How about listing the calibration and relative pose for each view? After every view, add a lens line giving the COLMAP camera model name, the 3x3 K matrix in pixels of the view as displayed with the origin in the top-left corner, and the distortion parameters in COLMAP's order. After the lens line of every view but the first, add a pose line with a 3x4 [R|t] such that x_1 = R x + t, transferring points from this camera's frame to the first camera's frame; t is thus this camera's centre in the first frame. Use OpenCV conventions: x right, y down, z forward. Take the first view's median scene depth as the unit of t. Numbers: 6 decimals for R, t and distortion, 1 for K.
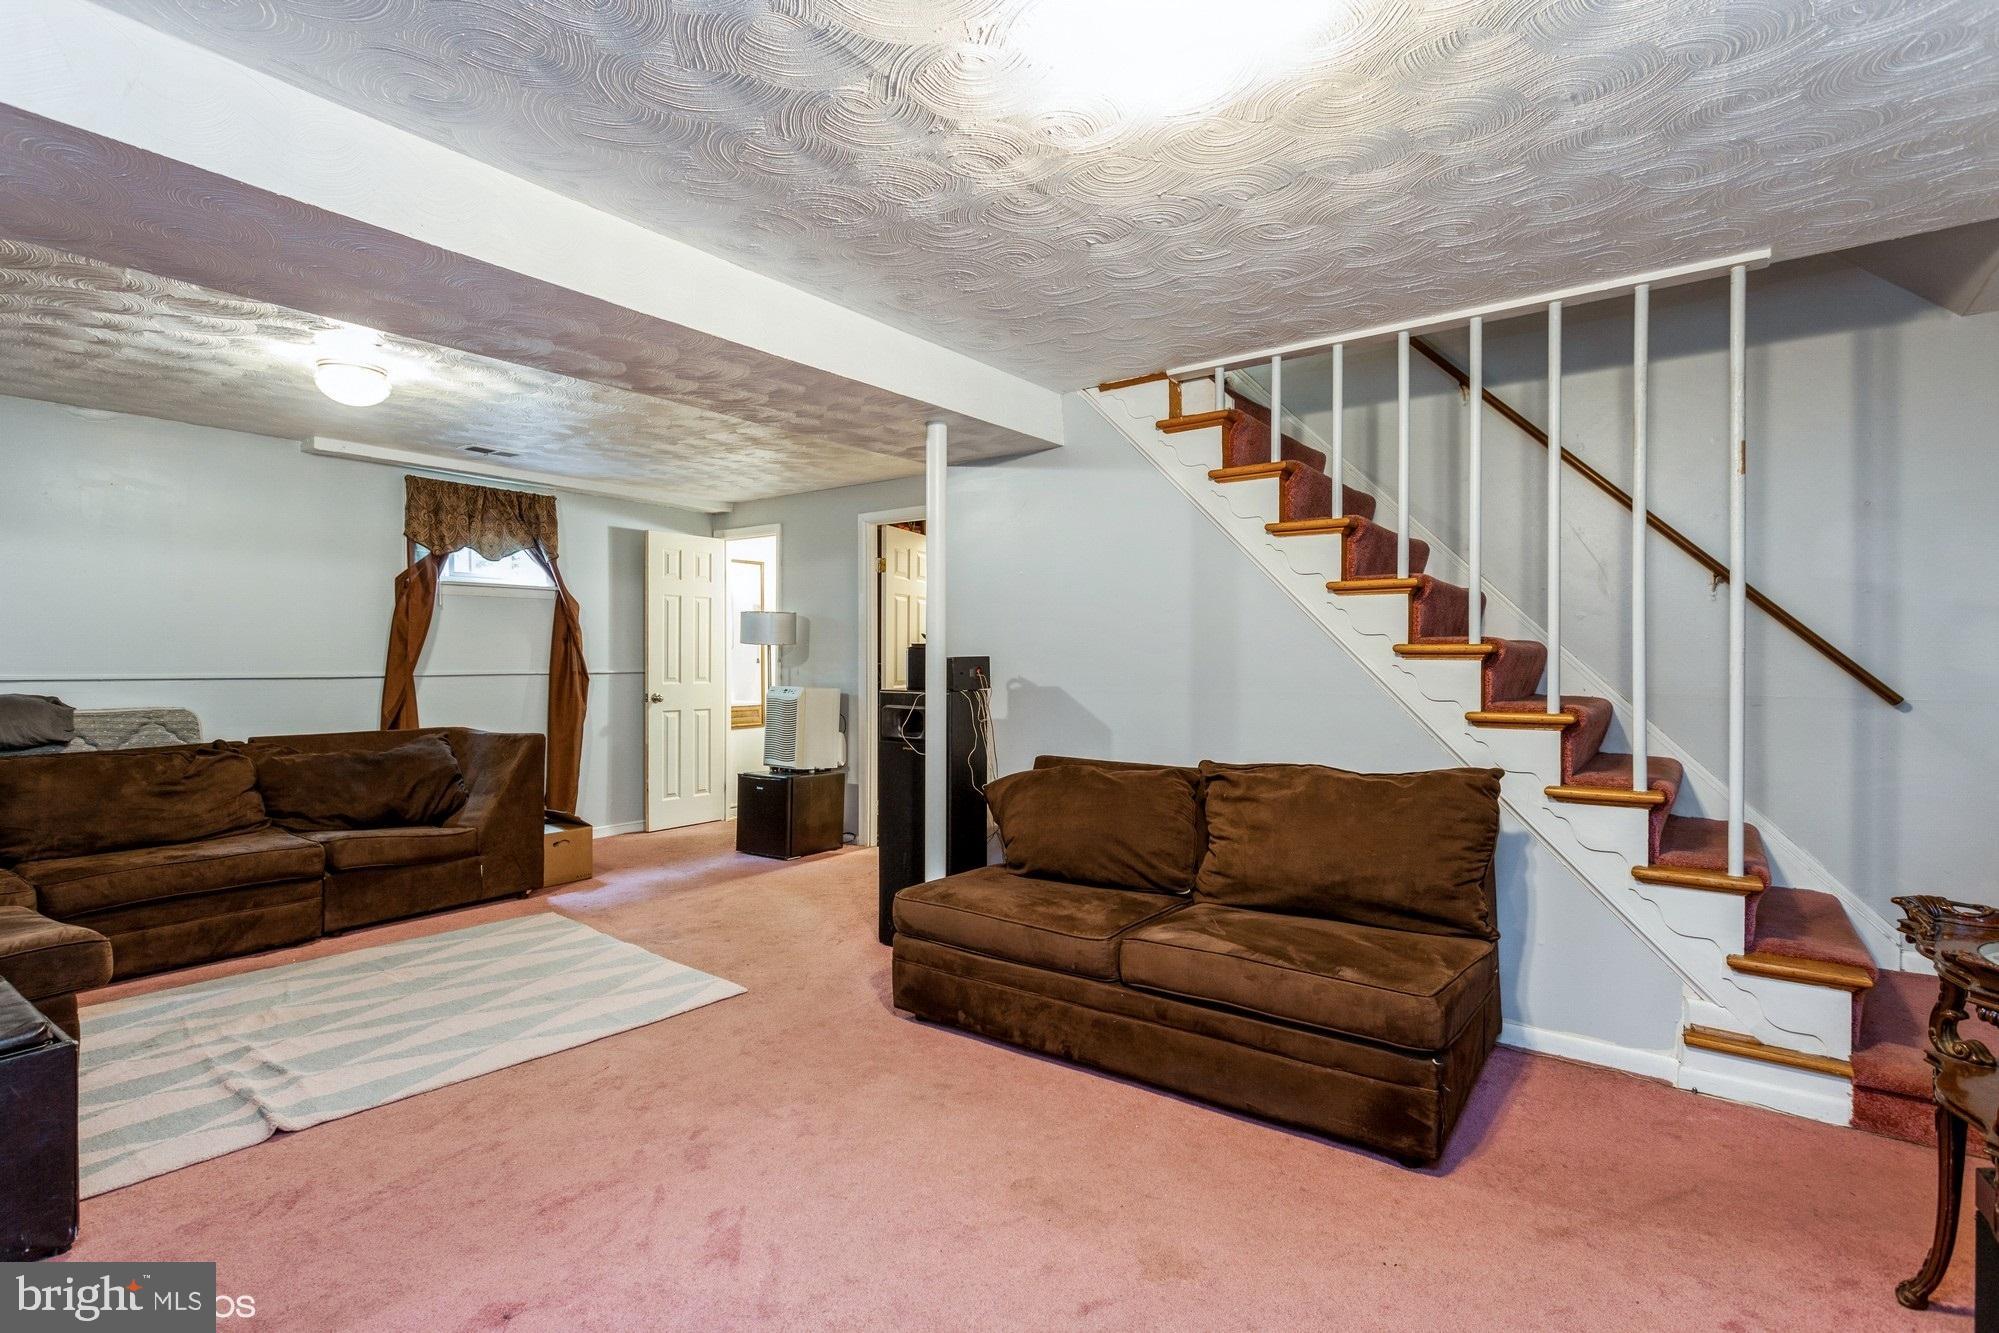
lens RADIAL K [[946.5, 0, 993.5], [0, 946.5, 664.7], [0, 0, 1]] dist [-0.000791, 0.001393]
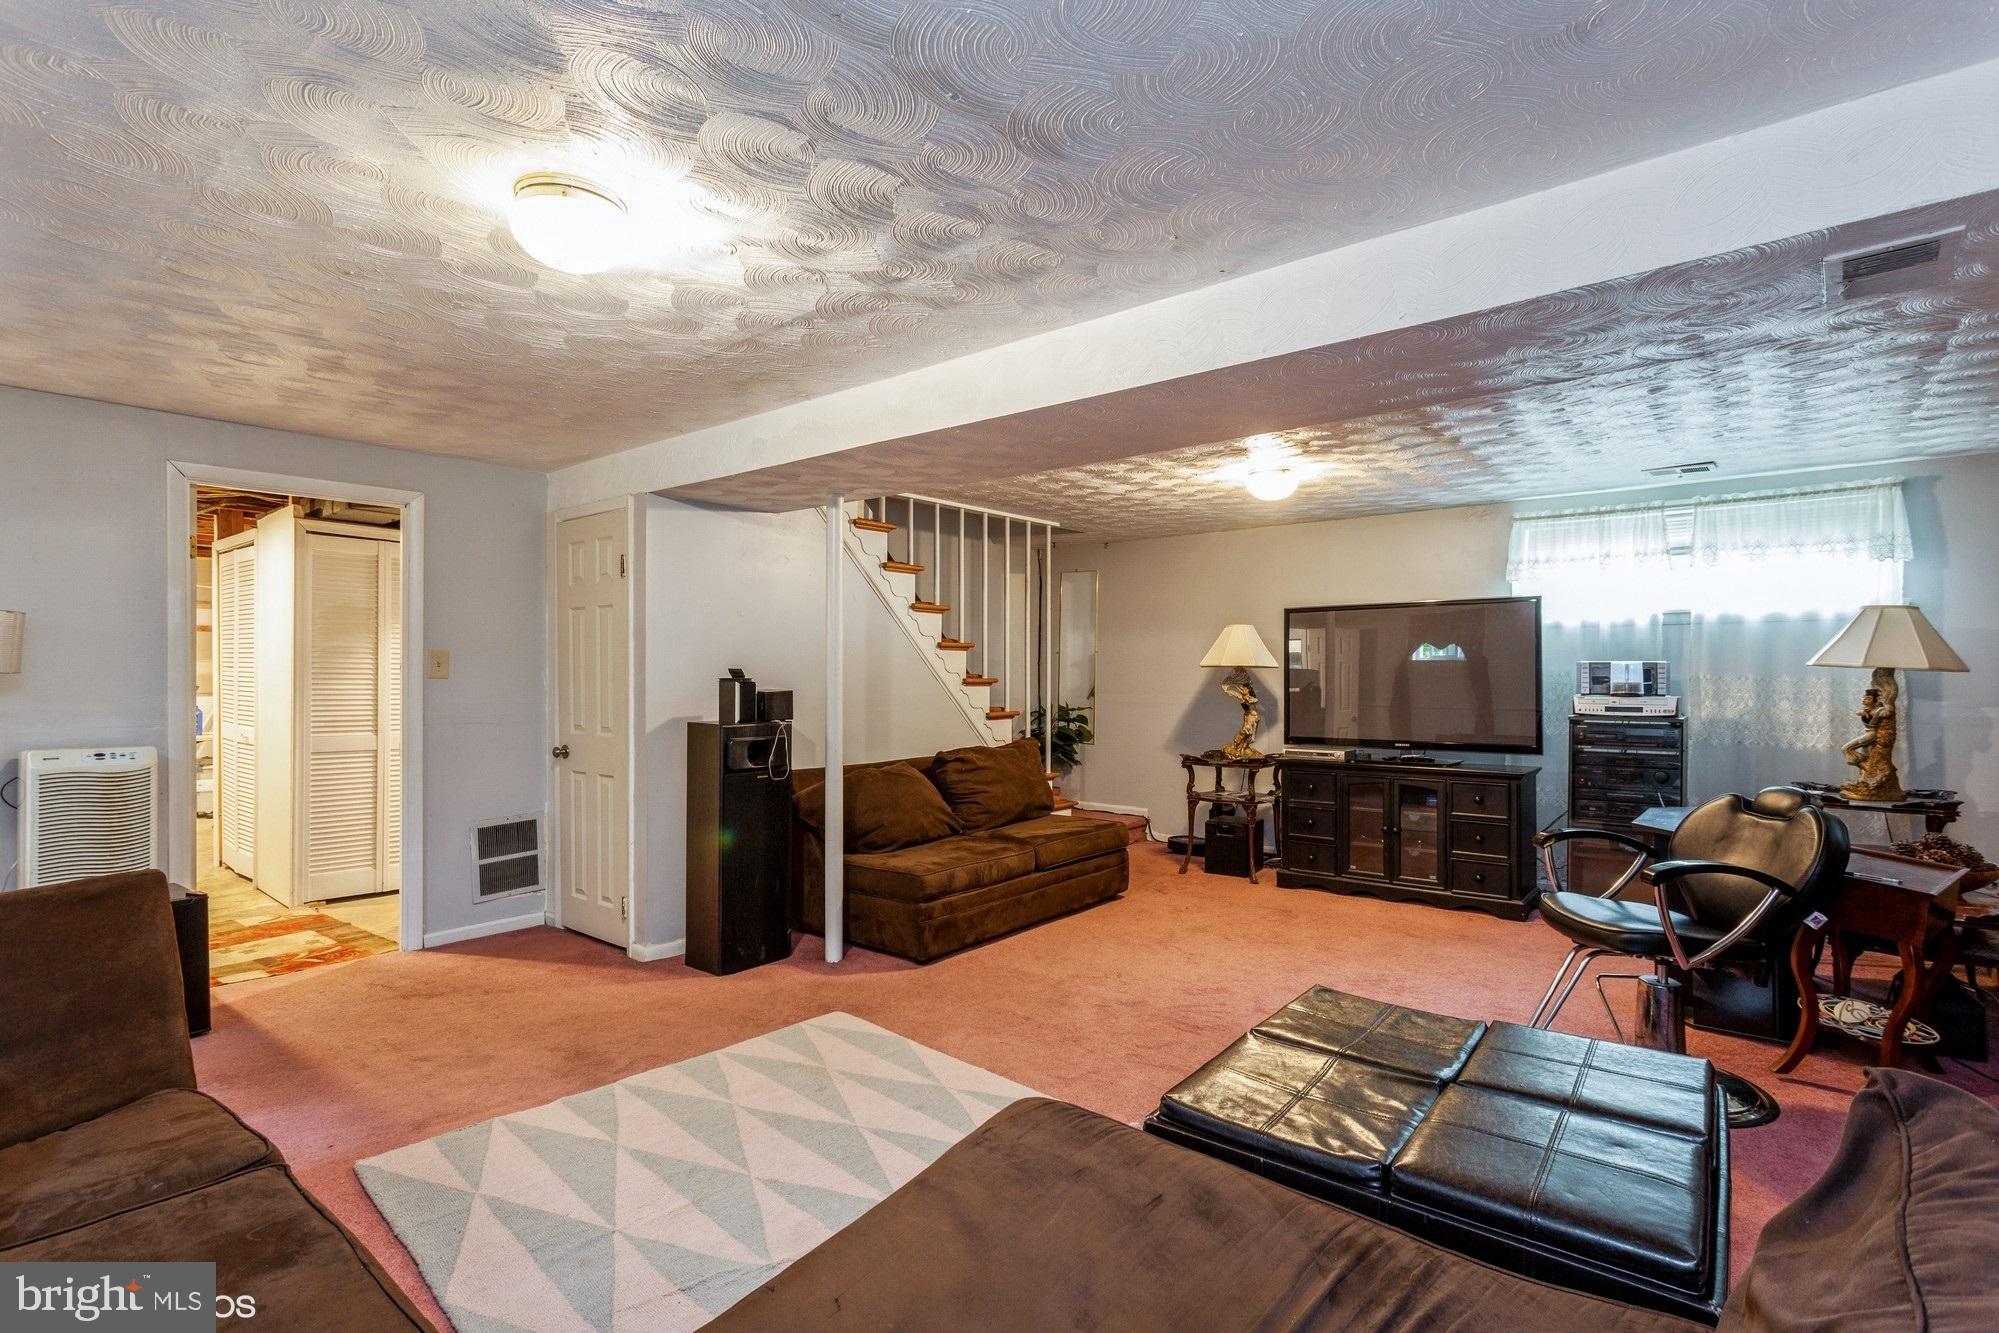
lens RADIAL K [[961.7, 0, 1003.9], [0, 961.7, 677.5], [0, 0, 1]] dist [0.001322, 0.000735]
pose [[0.041733, -0.006718, 0.999106, -1.390140], [0.003457, 0.999972, 0.006580, -0.033781], [-0.999123, 0.003179, 0.041755, 0.818022]]
